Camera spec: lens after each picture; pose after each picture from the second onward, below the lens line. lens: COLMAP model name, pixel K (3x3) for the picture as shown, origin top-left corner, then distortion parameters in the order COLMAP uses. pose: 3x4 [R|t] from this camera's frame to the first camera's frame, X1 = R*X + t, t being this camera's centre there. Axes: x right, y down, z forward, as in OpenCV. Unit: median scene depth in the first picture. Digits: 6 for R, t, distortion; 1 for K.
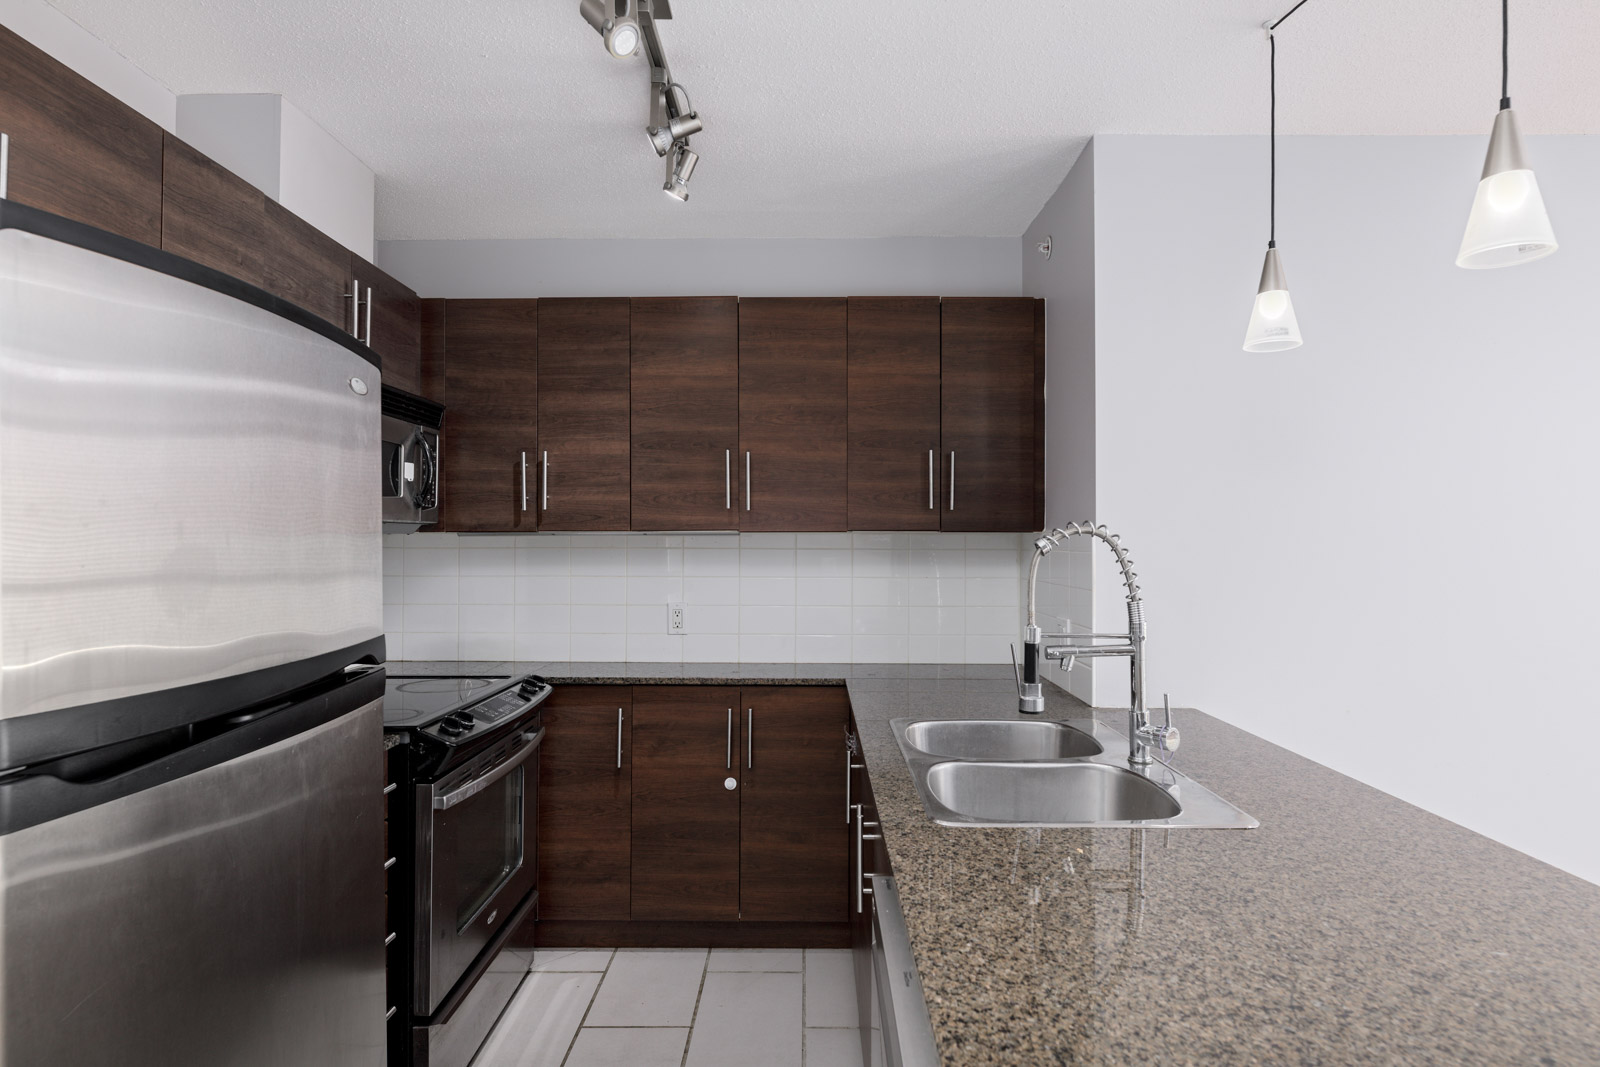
lens RADIAL K [[856.2, 0, 800.0], [0, 856.2, 533.5], [0, 0, 1]] dist [0.001480, -0.001815]
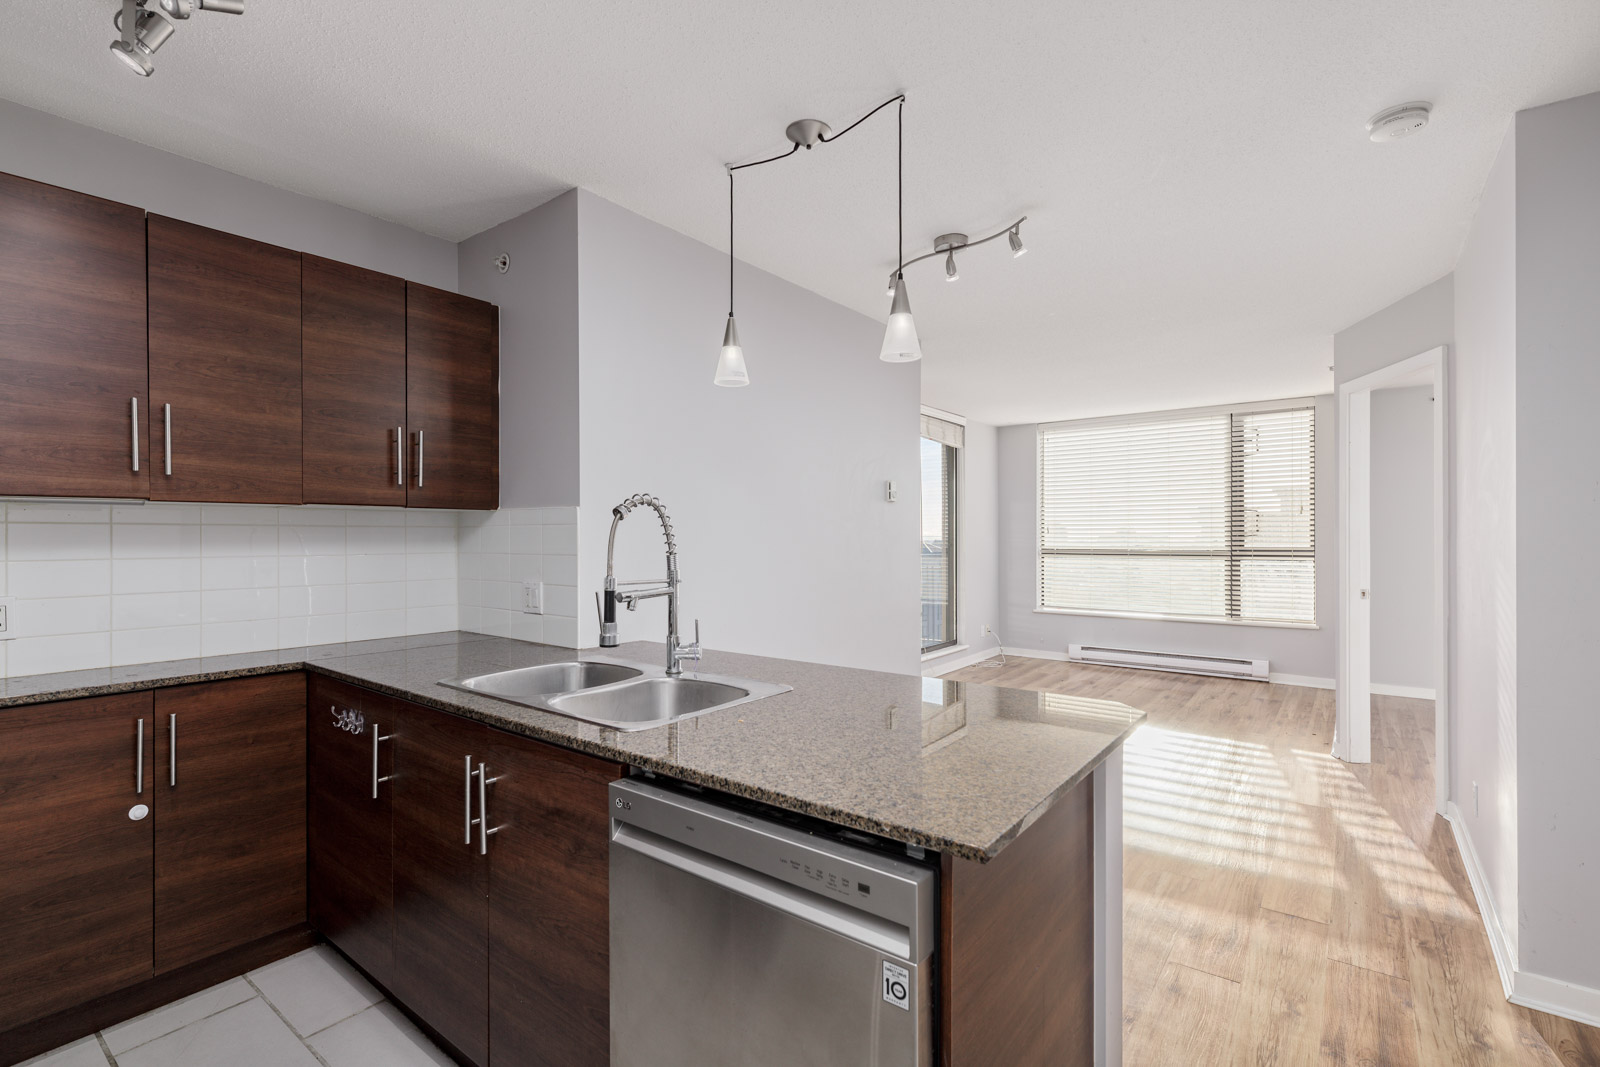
lens RADIAL K [[731.6, 0, 800.0], [0, 731.6, 533.5], [0, 0, 1]] dist [0.001534, 0.000437]
pose [[0.601322, -0.000992, 0.799006, -0.258454], [-0.003068, 0.999989, 0.003550, 0.025240], [-0.799001, -0.004586, 0.601312, 0.088577]]
